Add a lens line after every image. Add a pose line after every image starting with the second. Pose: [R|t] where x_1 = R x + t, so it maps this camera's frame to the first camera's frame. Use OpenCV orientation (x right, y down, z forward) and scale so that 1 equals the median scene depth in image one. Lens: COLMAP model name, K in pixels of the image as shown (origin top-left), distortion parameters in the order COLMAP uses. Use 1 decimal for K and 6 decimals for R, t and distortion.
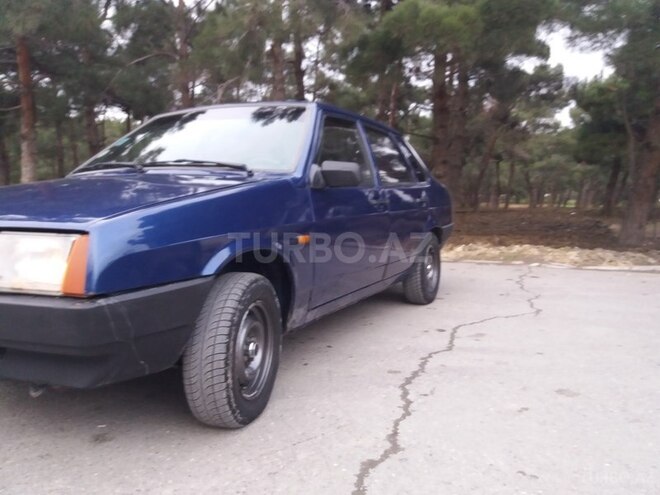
lens RADIAL K [[537.7, 0, 330.0], [0, 537.7, 247.5], [0, 0, 1]] dist [0.059065, -0.090765]
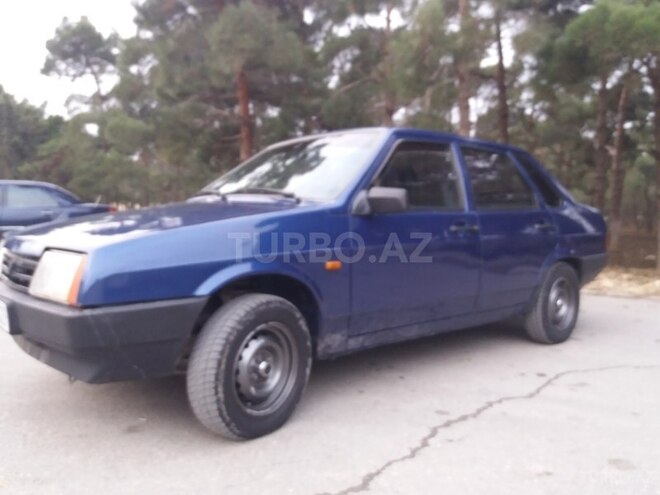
lens RADIAL K [[539.6, 0, 330.0], [0, 539.6, 260.7], [0, 0, 1]] dist [0.005332, -0.002783]
pose [[0.934391, 0.047702, -0.353041, 0.340558], [-0.051760, 0.998657, -0.002057, -0.025064], [0.352468, 0.020195, 0.935606, 0.061783]]
